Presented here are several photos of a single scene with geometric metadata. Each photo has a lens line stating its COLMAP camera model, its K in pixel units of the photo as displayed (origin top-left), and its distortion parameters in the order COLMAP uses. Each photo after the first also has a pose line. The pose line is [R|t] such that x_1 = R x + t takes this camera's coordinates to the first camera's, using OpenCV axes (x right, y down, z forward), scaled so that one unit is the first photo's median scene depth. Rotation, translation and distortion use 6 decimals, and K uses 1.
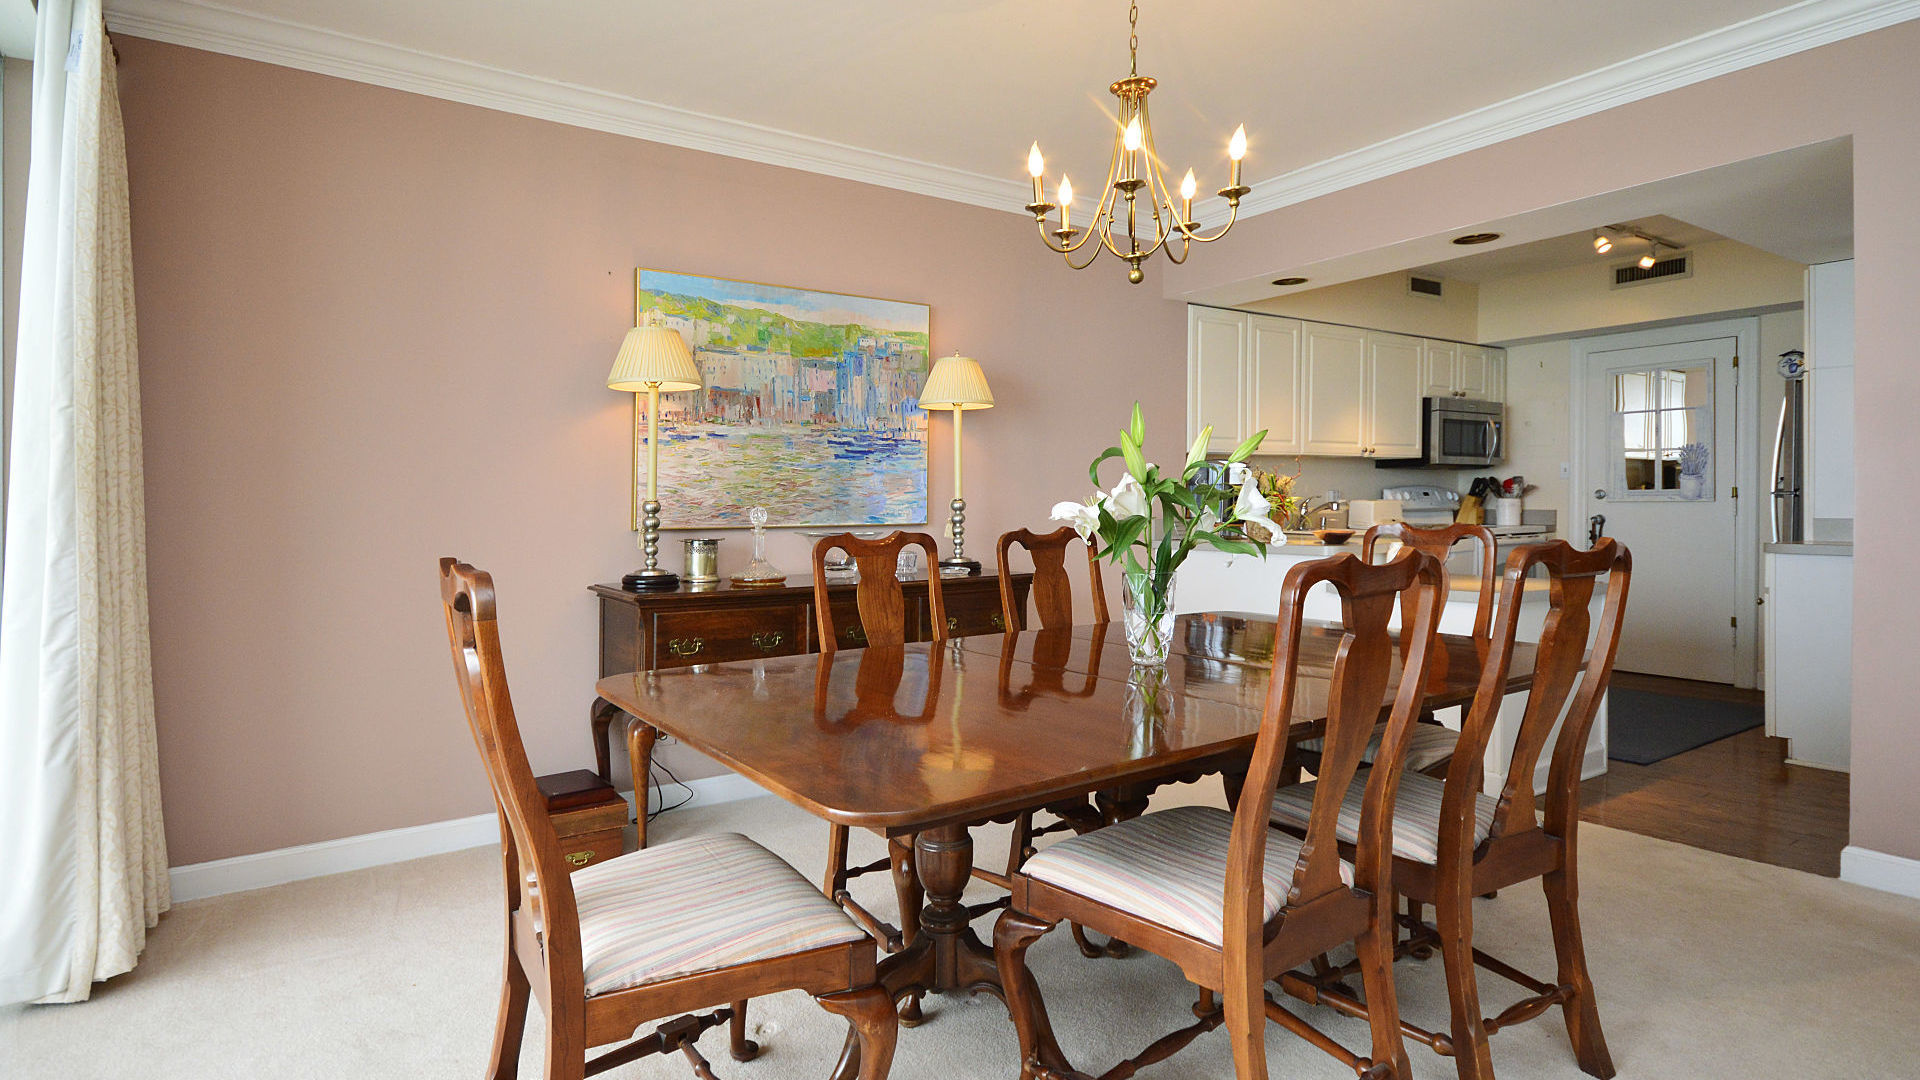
lens RADIAL K [[934.3, 0, 932.9], [0, 934.3, 517.4], [0, 0, 1]] dist [0.001054, 0.000860]
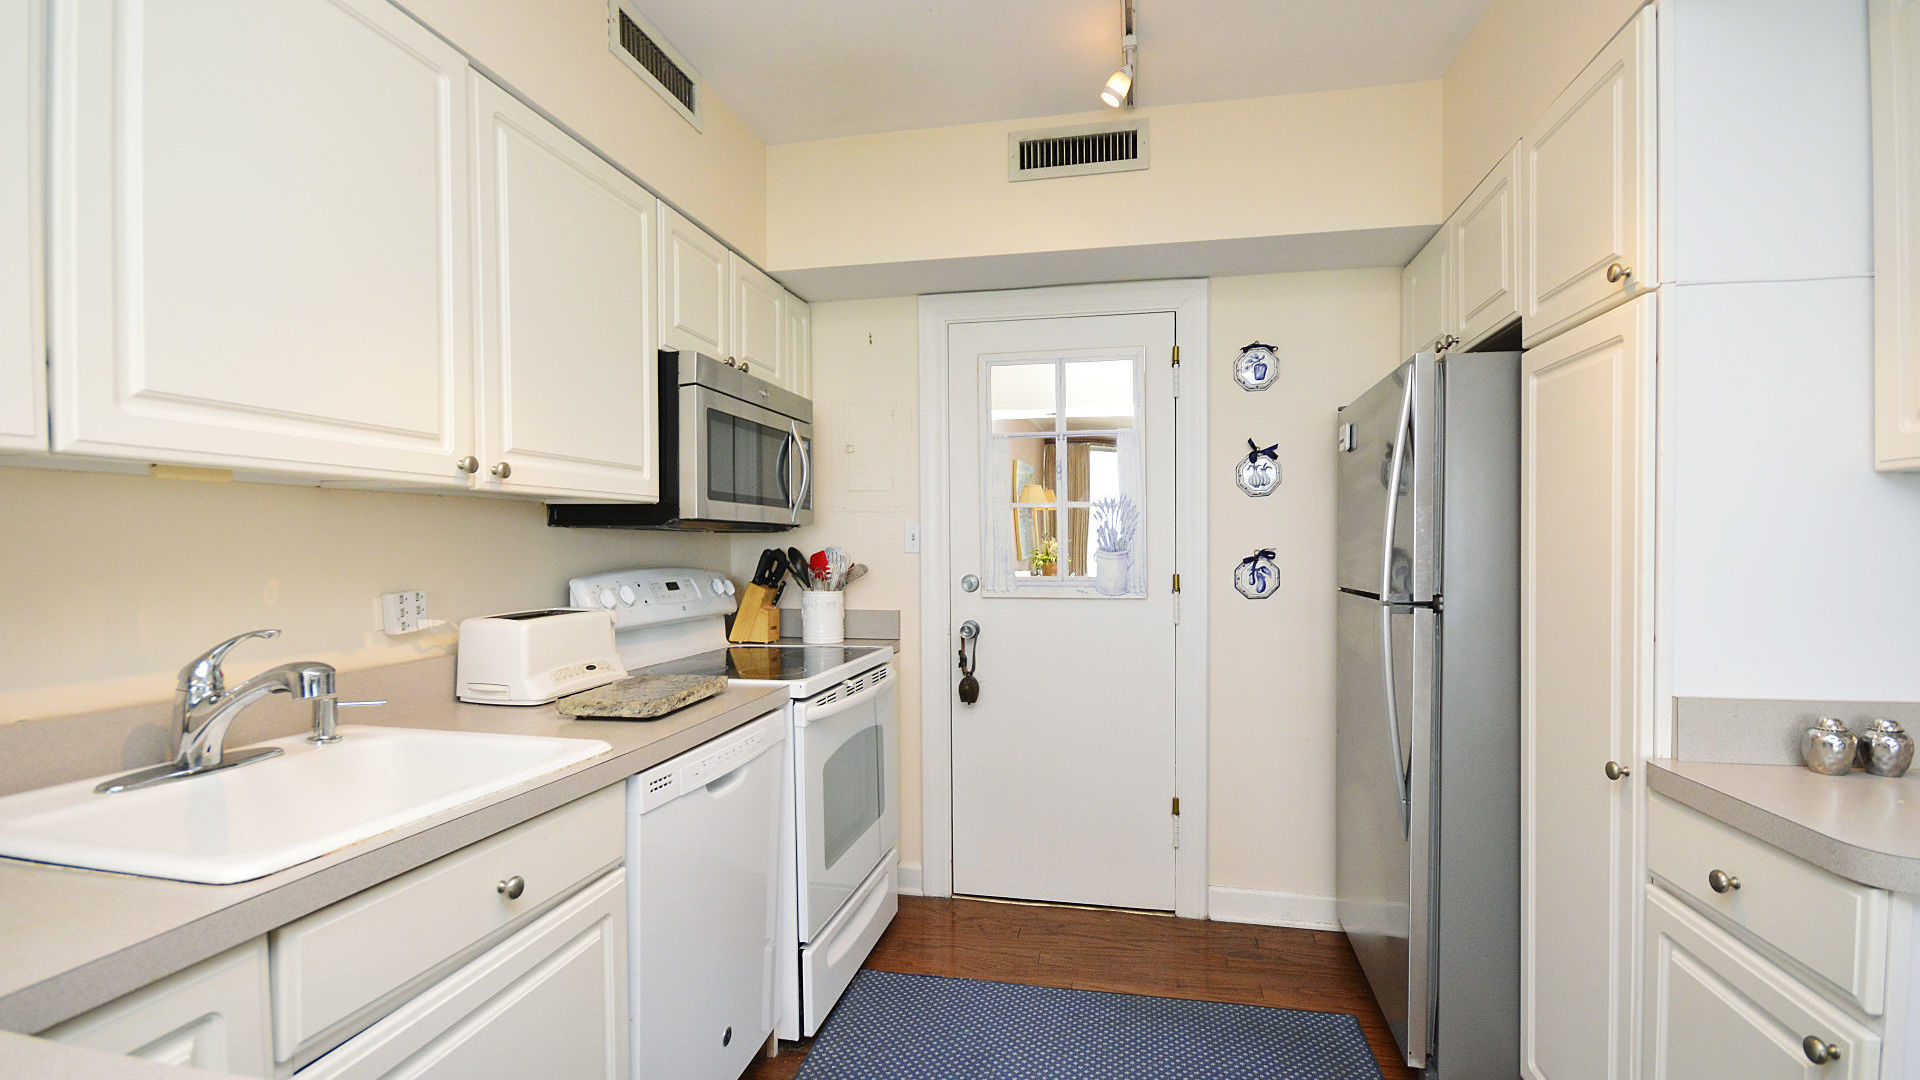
lens RADIAL K [[866.2, 0, 982.0], [0, 866.2, 572.9], [0, 0, 1]] dist [0.001988, 0.000390]
pose [[0.681618, -0.016901, 0.731513, 0.337872], [0.013413, 0.999854, 0.010603, -0.035134], [-0.731585, 0.002585, 0.681745, 0.632543]]
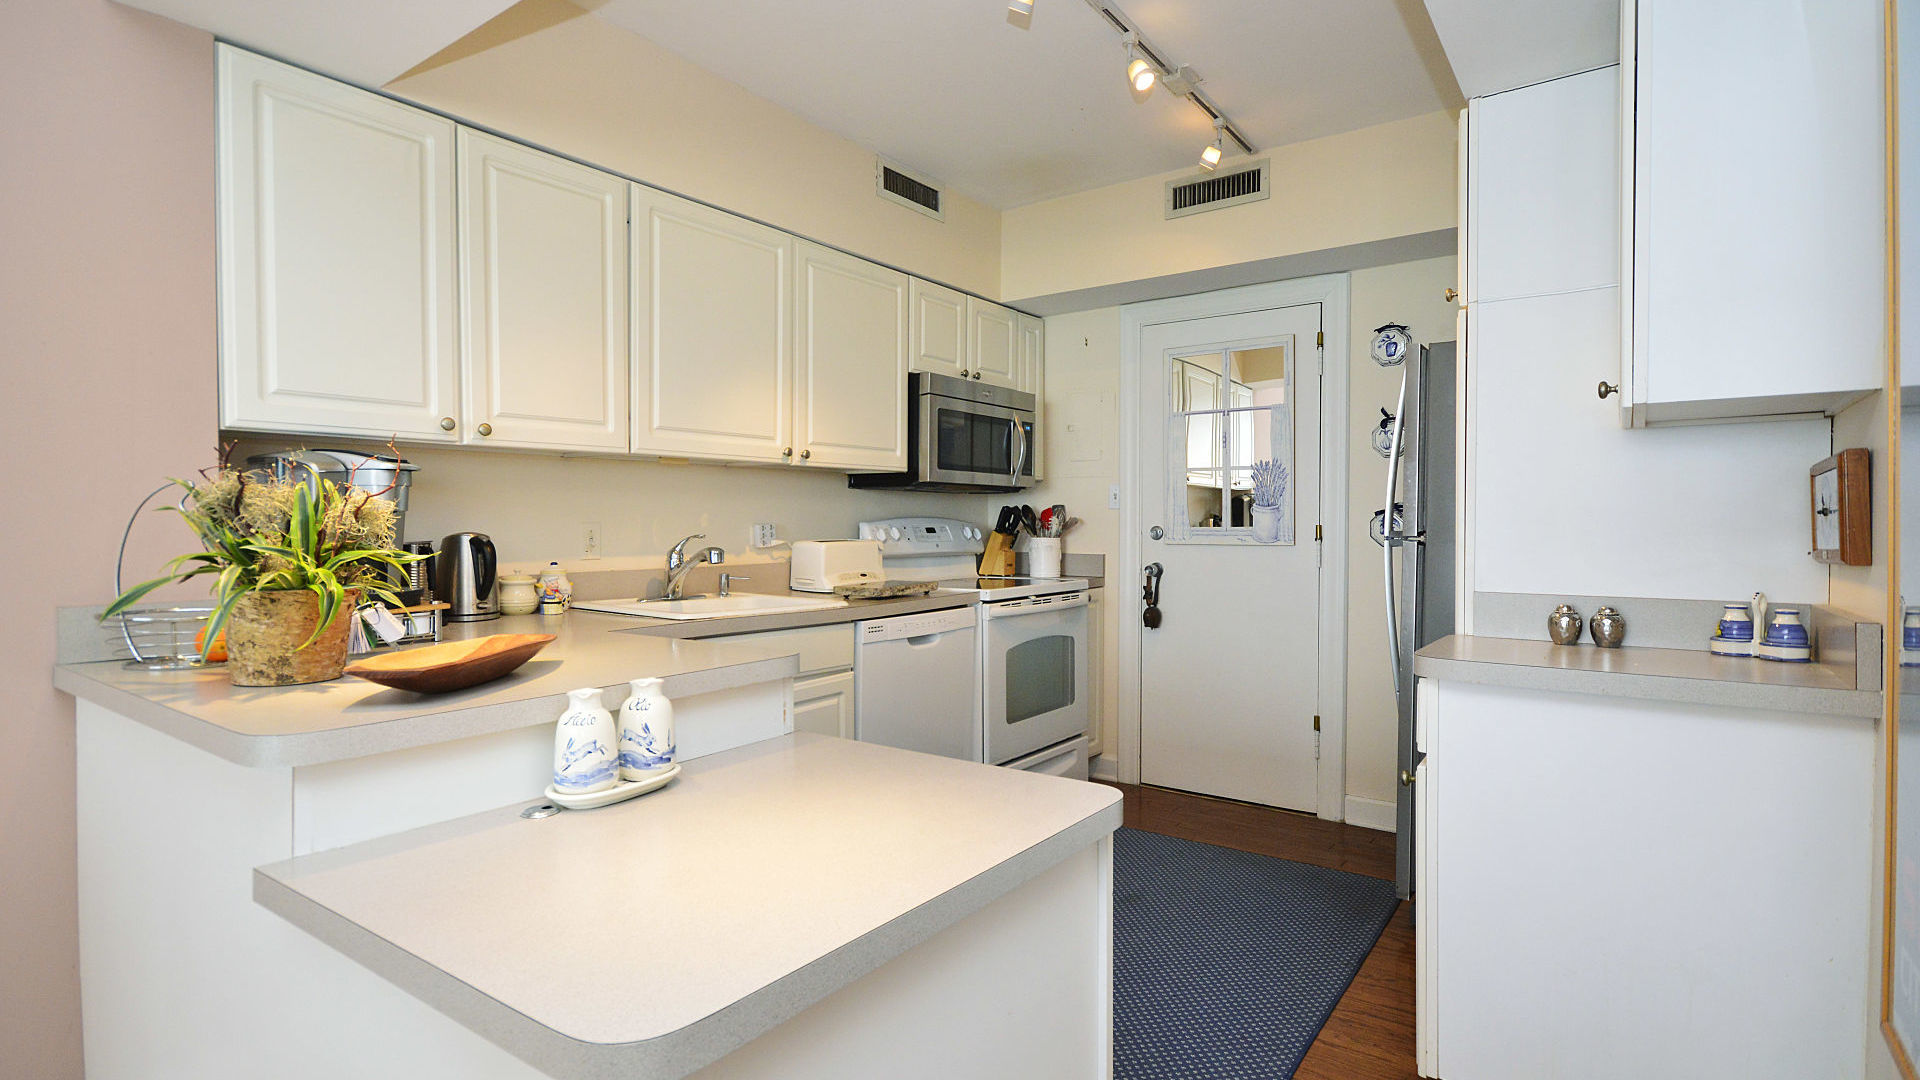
lens RADIAL K [[930.2, 0, 960.0], [0, 930.2, 540.0], [0, 0, 1]] dist [-0.001135, 0.000016]
pose [[0.928846, 0.001398, 0.370464, 0.321052], [-0.000114, 0.999994, -0.003488, -0.016657], [-0.370467, 0.003198, 0.928840, 0.412874]]
